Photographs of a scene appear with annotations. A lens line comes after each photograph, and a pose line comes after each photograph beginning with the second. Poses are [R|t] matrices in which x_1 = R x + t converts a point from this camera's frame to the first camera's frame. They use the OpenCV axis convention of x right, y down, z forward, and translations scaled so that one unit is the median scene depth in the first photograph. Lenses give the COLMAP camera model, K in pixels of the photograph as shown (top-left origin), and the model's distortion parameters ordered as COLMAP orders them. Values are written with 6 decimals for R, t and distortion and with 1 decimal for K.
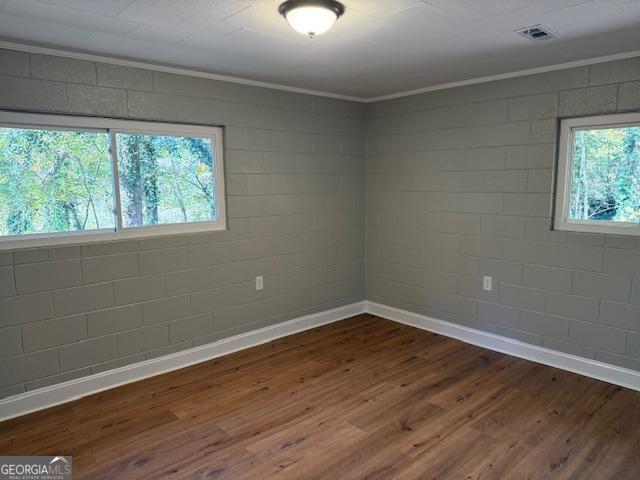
lens RADIAL K [[460.5, 0, 320.0], [0, 460.5, 240.0], [0, 0, 1]] dist [0.076977, -0.098262]
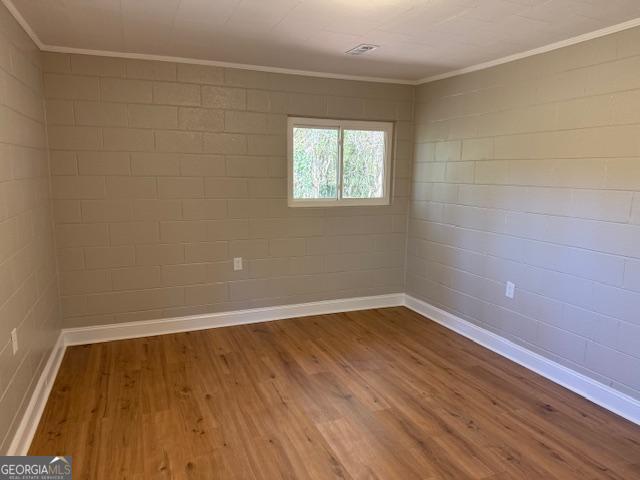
lens RADIAL K [[460.5, 0, 320.0], [0, 460.5, 240.0], [0, 0, 1]] dist [0.076977, -0.098262]
pose [[0.355006, -0.155336, 0.921869, -0.610536], [0.117428, 0.985698, 0.120871, -0.077057], [-0.927460, 0.065343, 0.368169, 0.494529]]
